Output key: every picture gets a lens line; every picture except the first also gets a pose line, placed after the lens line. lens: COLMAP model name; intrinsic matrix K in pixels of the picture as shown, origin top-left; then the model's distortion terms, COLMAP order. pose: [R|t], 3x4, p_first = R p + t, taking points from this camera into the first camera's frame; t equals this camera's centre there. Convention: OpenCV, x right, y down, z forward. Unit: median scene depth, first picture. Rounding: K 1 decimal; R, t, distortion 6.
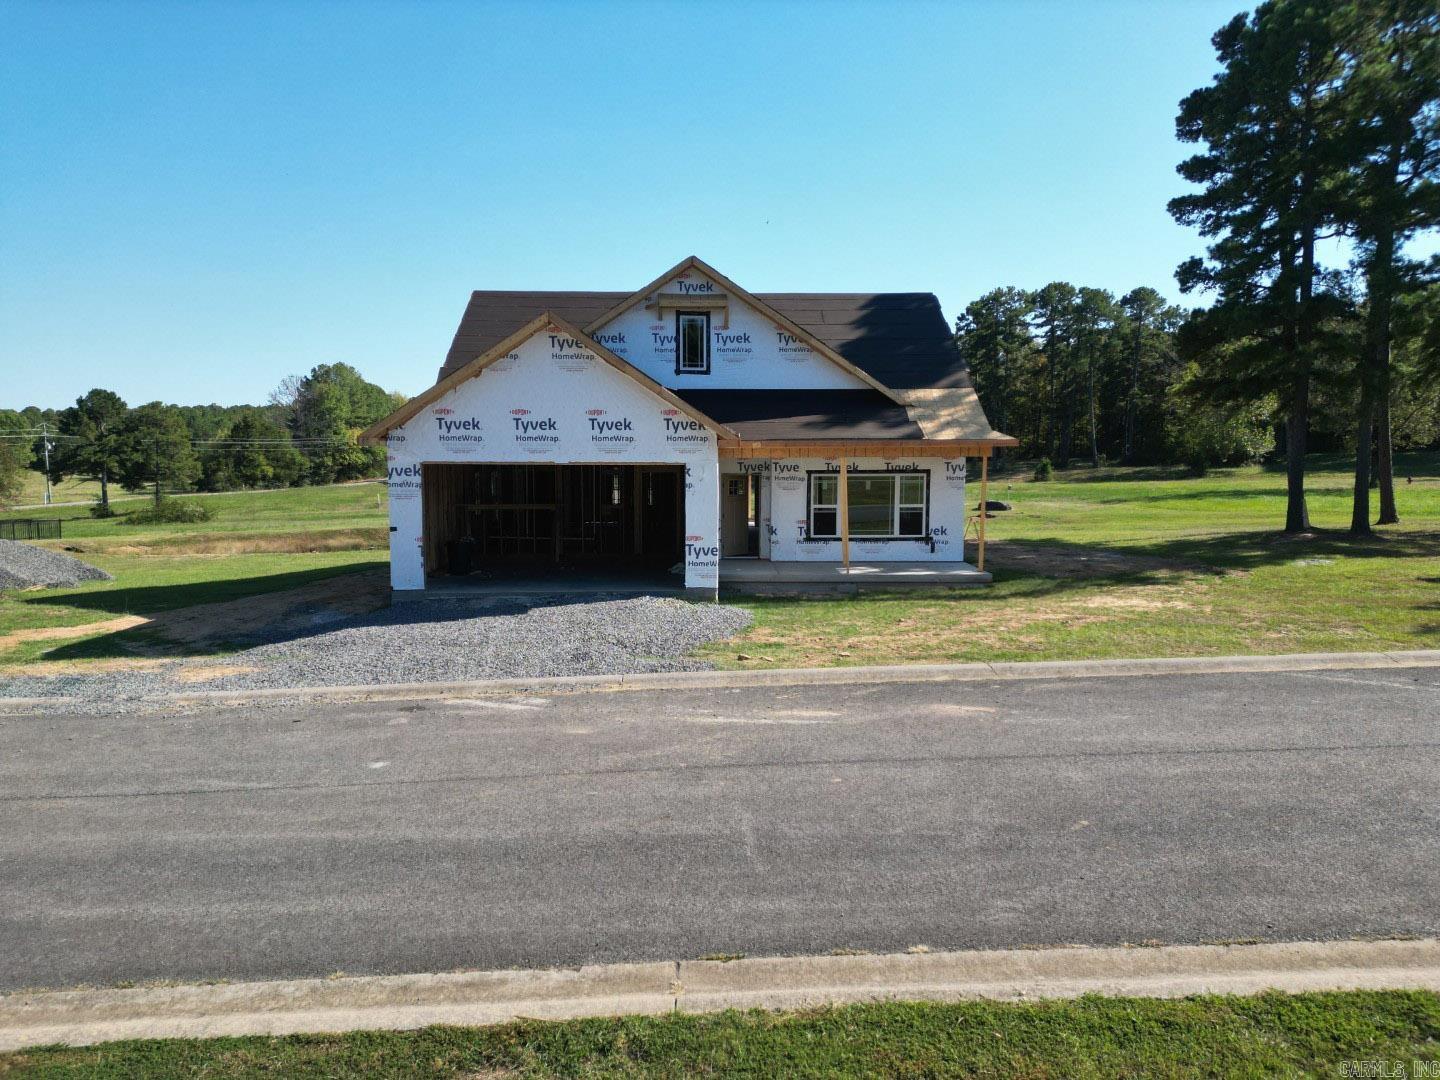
lens RADIAL K [[1003.0, 0, 718.5], [0, 1003.0, 541.8], [0, 0, 1]] dist [0.081543, -0.076601]
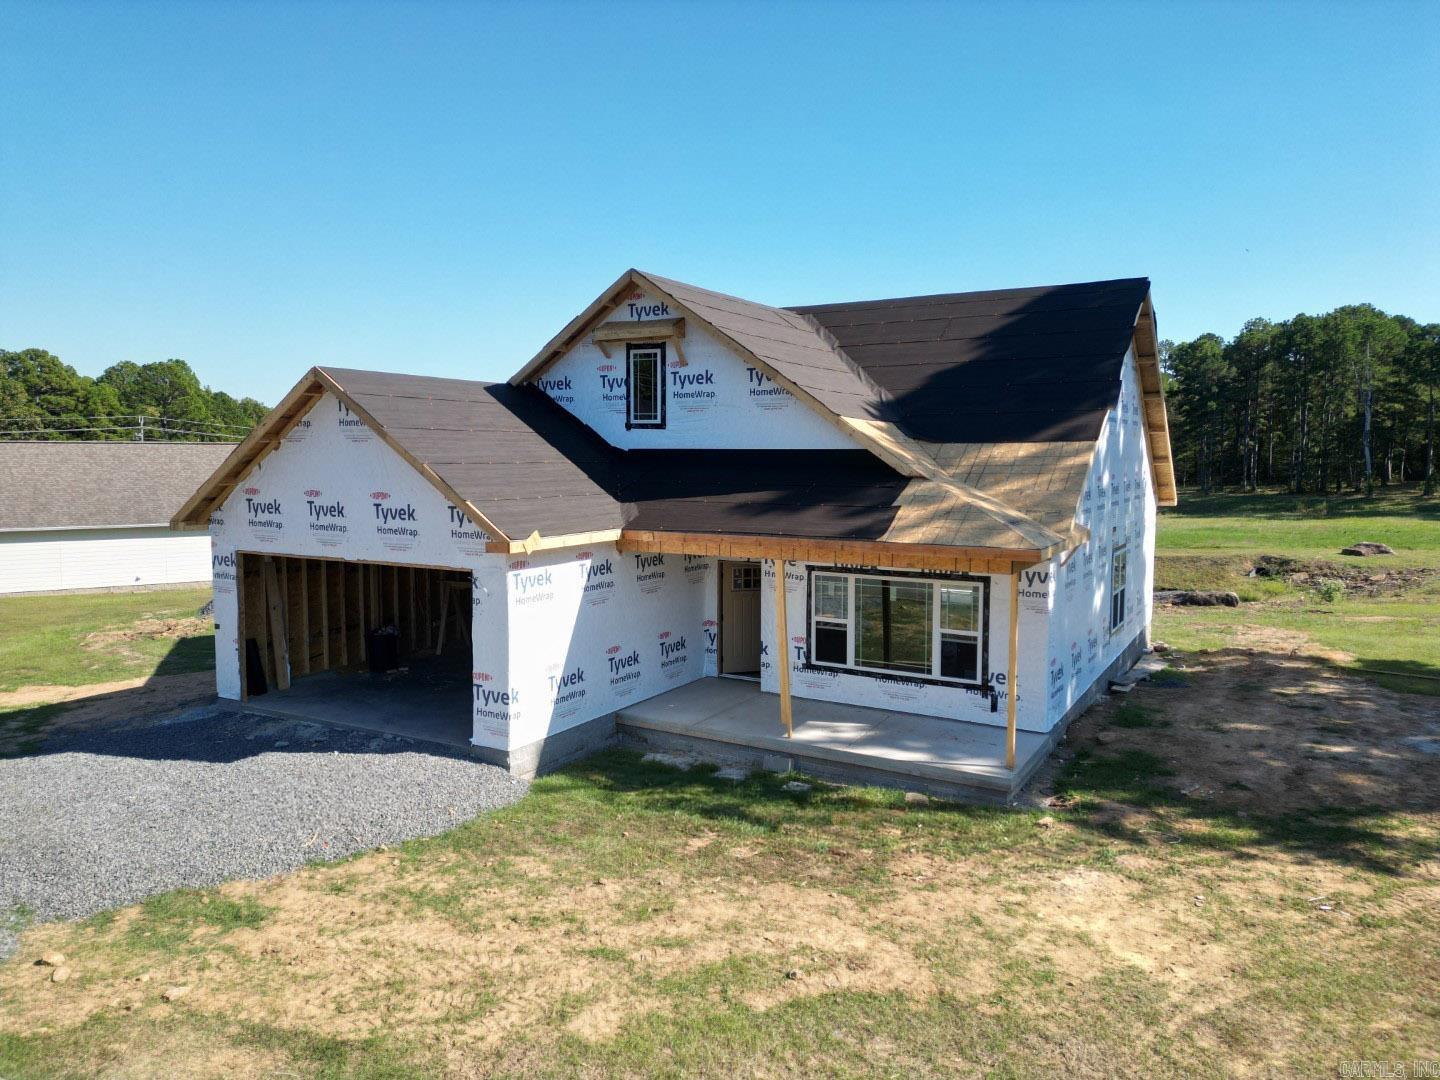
lens RADIAL K [[1003.0, 0, 718.5], [0, 1003.0, 541.8], [0, 0, 1]] dist [0.081543, -0.076601]
pose [[0.852675, 0.048830, -0.520154, 0.405565], [-0.048906, 0.998711, 0.013586, -0.097599], [0.520147, 0.013854, 0.853964, 0.406099]]
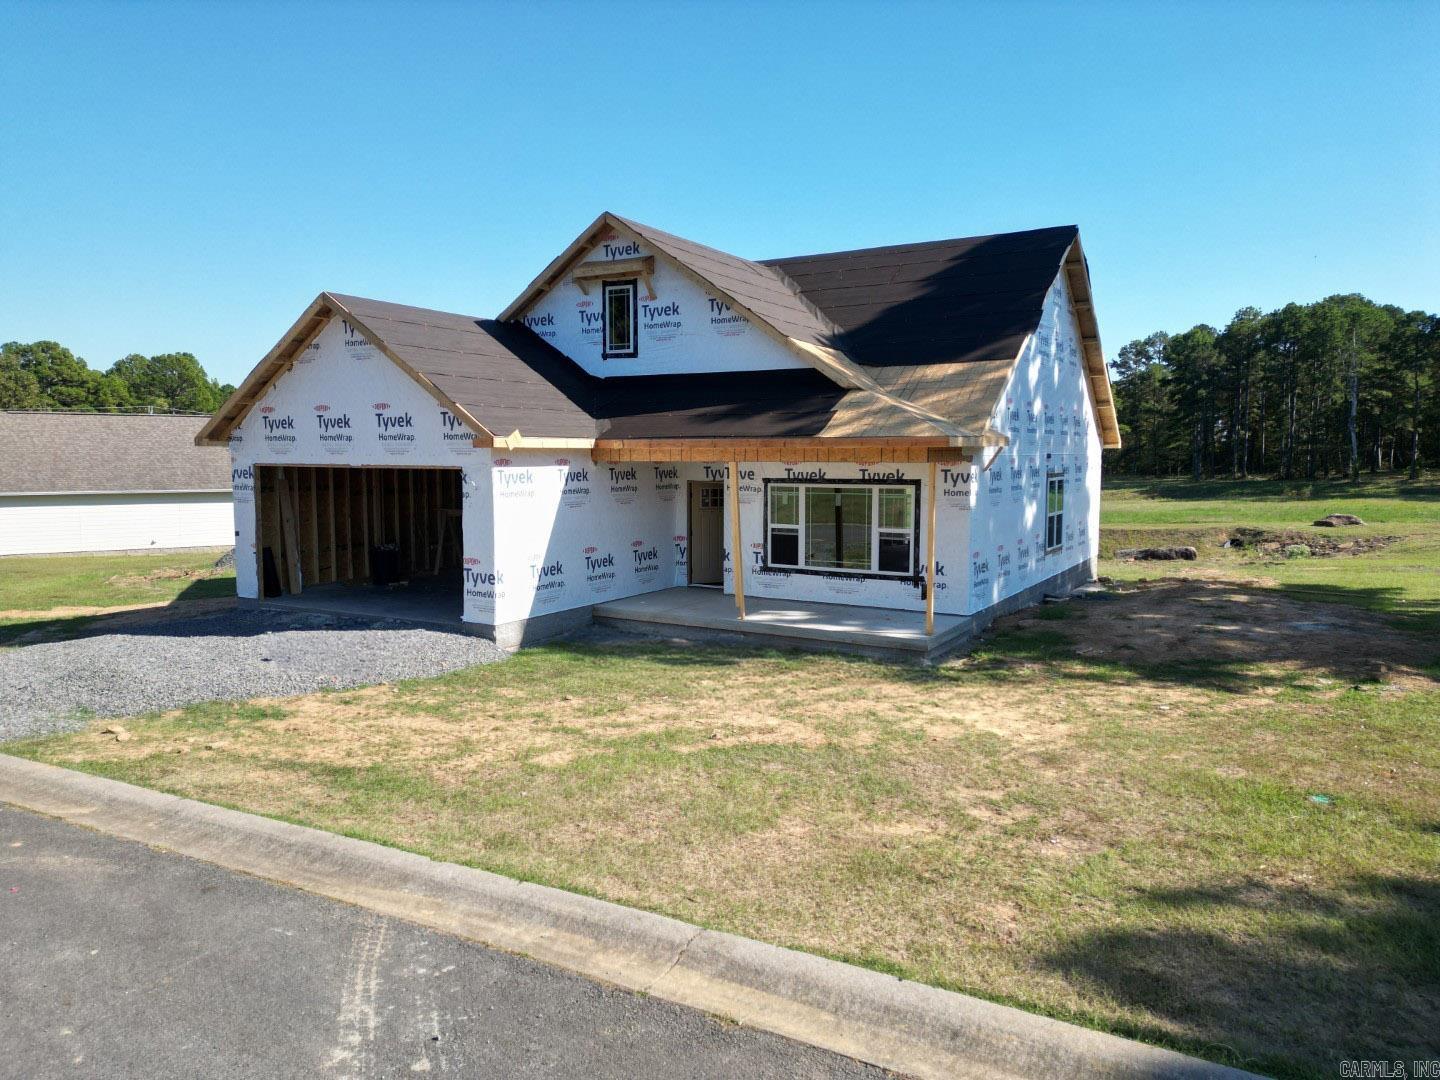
lens RADIAL K [[1003.0, 0, 718.5], [0, 1003.0, 541.8], [0, 0, 1]] dist [0.081543, -0.076601]
pose [[0.850386, 0.047496, -0.524011, 0.478098], [-0.047541, 0.998780, 0.013376, -0.033077], [0.524007, 0.013537, 0.851606, 0.351580]]
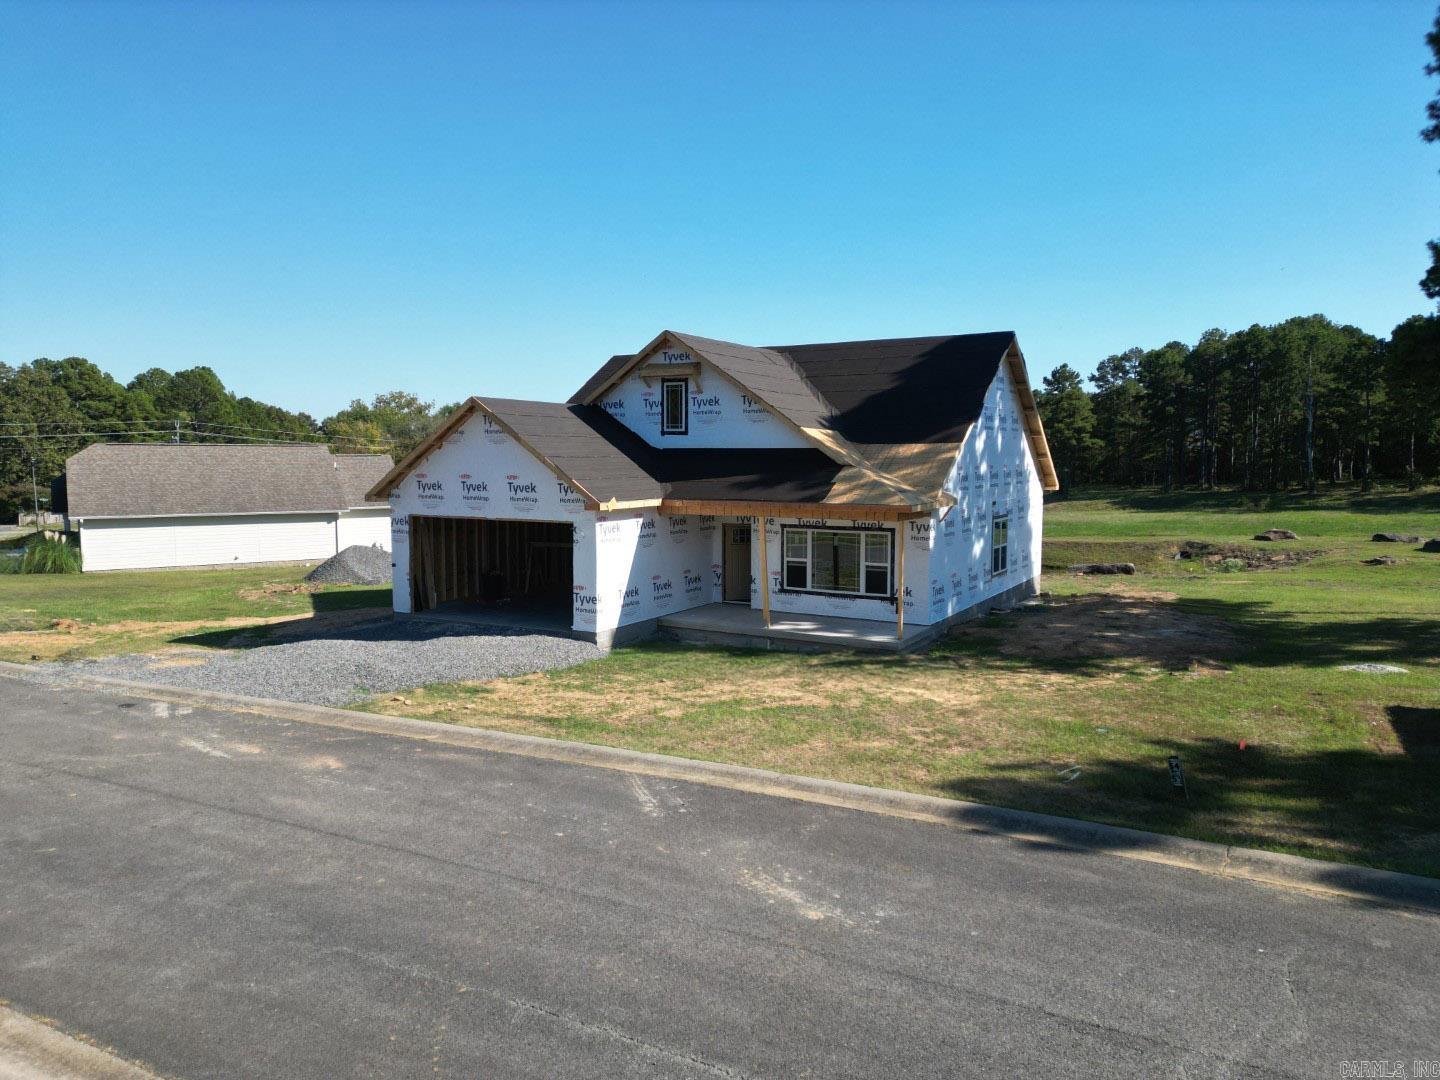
lens RADIAL K [[999.2, 0, 719.1], [0, 999.2, 541.8], [0, 0, 1]] dist [0.104739, -0.114718]
pose [[0.855371, 0.046345, -0.515939, 0.591056], [-0.047236, 0.998819, 0.011409, -0.064553], [0.515858, 0.014612, 0.856550, 0.086154]]
